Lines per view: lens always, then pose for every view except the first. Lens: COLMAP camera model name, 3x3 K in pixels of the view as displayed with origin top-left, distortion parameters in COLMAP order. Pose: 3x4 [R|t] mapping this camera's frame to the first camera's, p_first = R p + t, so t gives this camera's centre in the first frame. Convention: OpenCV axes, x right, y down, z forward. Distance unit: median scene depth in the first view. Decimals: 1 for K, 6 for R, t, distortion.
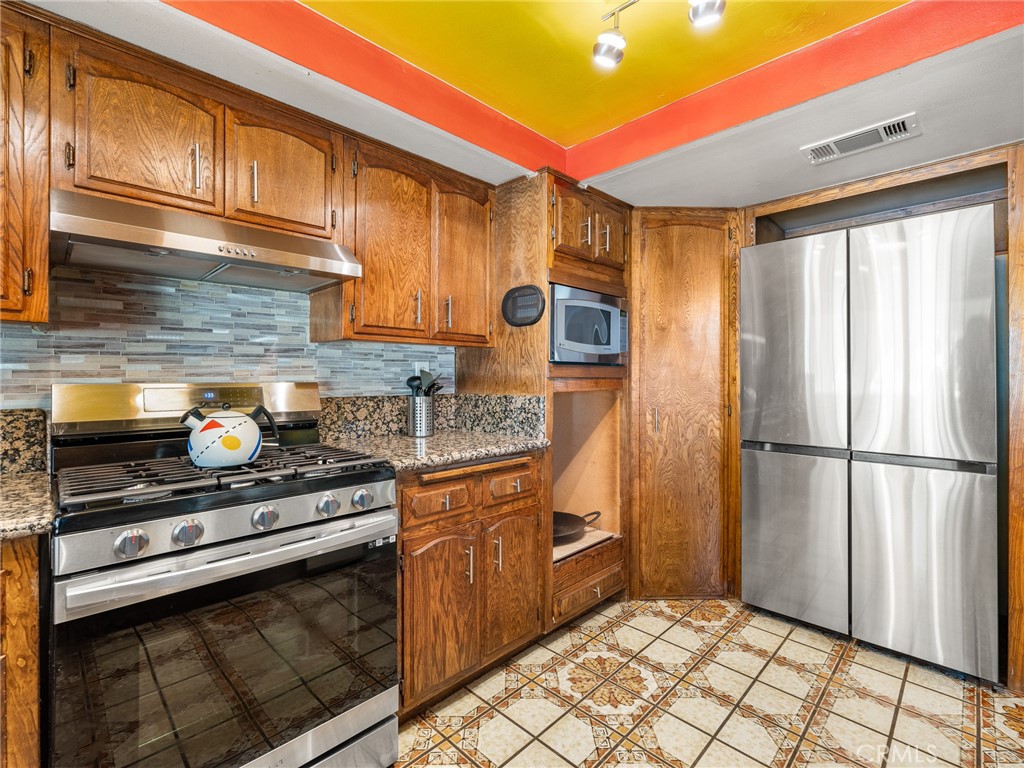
lens RADIAL K [[469.5, 0, 512.9], [0, 469.5, 374.4], [0, 0, 1]] dist [-0.000408, 0.000003]
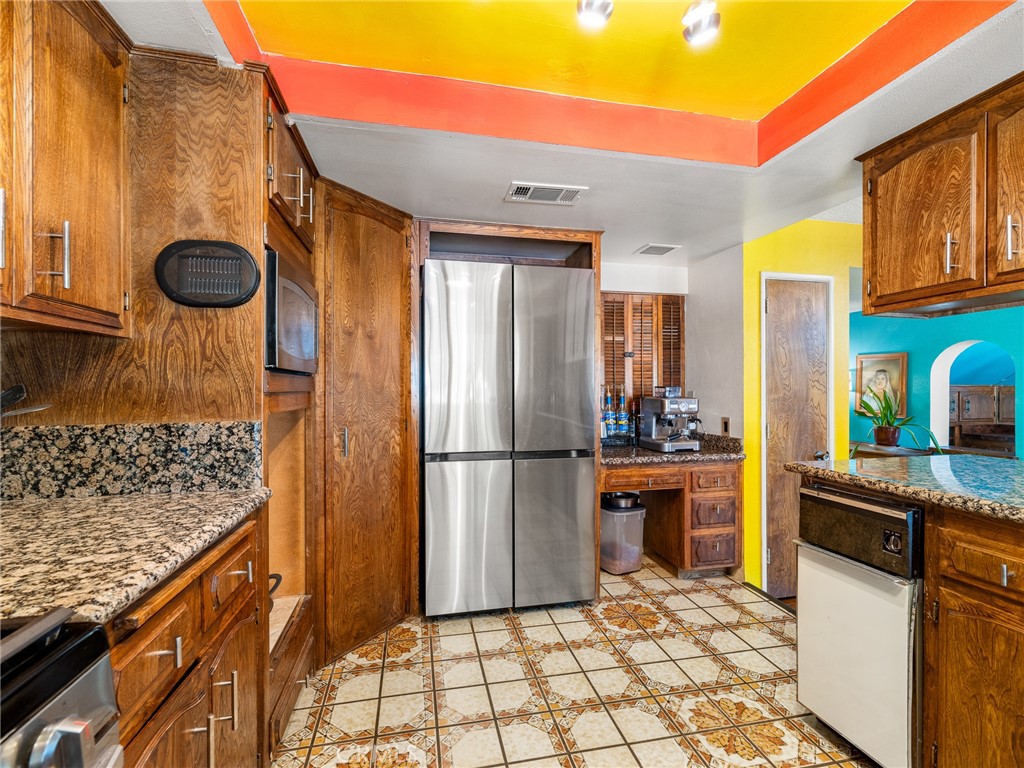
lens RADIAL K [[471.3, 0, 515.1], [0, 471.3, 391.5], [0, 0, 1]] dist [-0.002362, 0.000223]
pose [[0.545240, -0.006550, 0.838254, -0.263237], [-0.003103, 0.999947, 0.009831, -0.001976], [-0.838274, -0.007962, 0.545191, 0.330212]]
